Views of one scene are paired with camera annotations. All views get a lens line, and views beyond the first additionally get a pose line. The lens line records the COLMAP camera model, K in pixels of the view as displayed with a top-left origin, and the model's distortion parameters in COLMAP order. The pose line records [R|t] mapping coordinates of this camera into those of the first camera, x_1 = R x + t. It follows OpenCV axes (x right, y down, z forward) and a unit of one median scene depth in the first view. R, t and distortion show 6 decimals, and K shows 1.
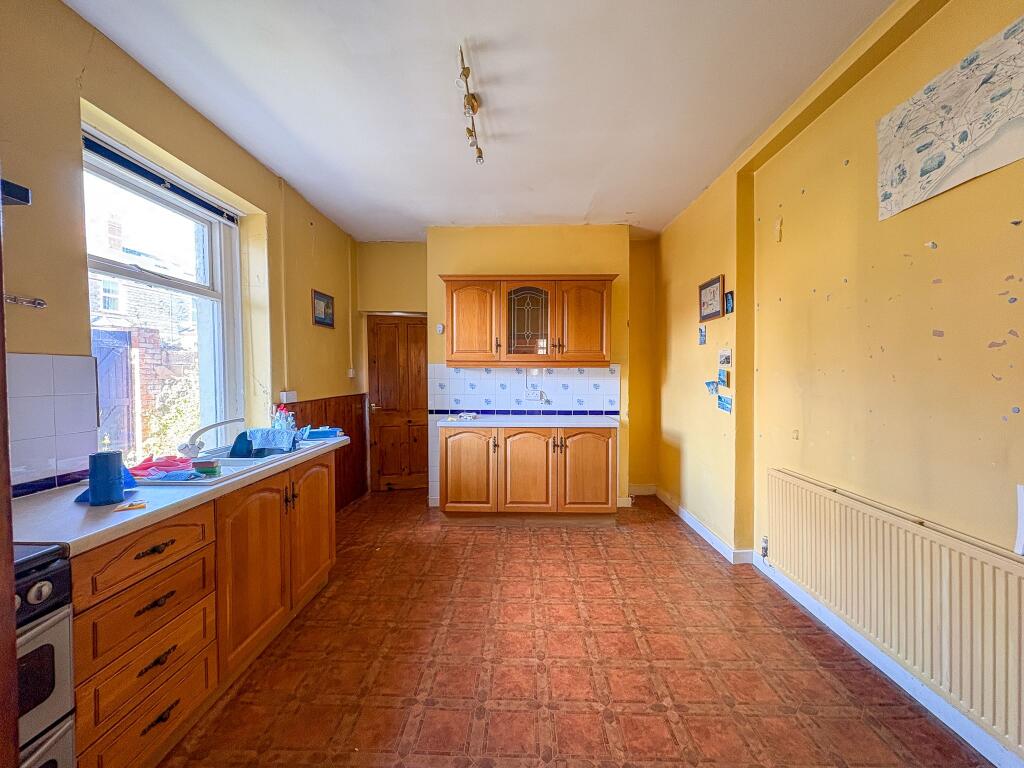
lens RADIAL K [[407.9, 0, 512.4], [0, 407.9, 380.9], [0, 0, 1]] dist [-0.002516, -0.000173]
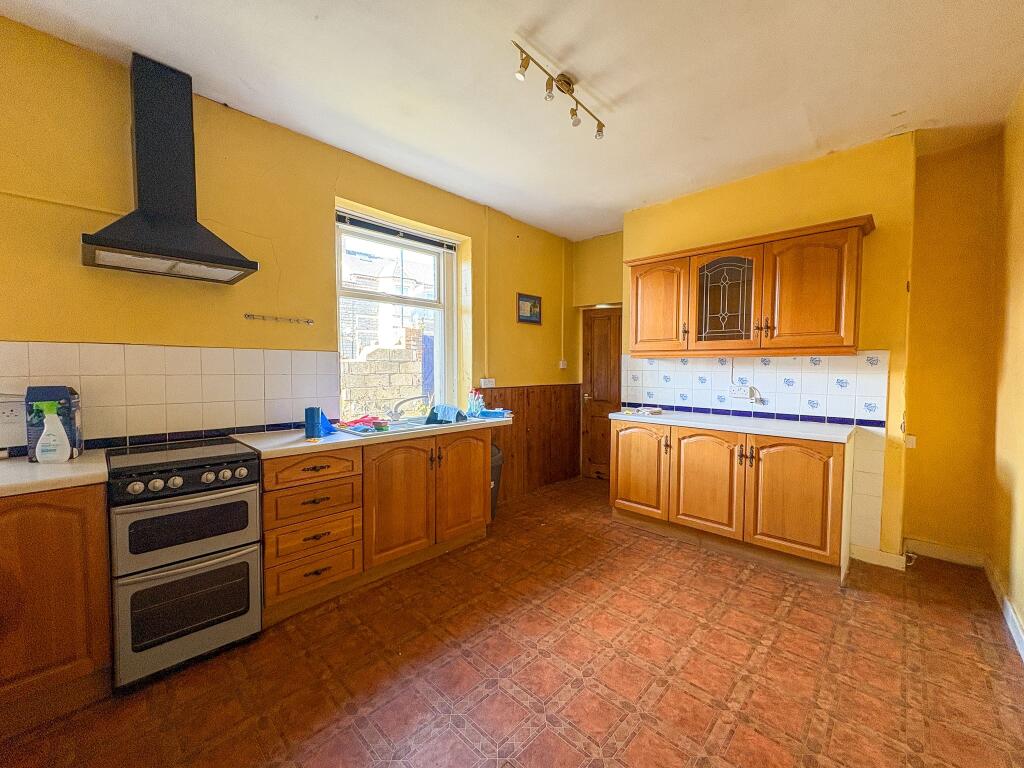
lens RADIAL K [[407.9, 0, 513.1], [0, 407.9, 381.4], [0, 0, 1]] dist [-0.002516, -0.000173]
pose [[0.737858, 0.026273, -0.674444, 0.331449], [-0.017106, 0.999649, 0.020228, 0.007715], [0.674739, -0.003389, 0.738049, 0.136332]]
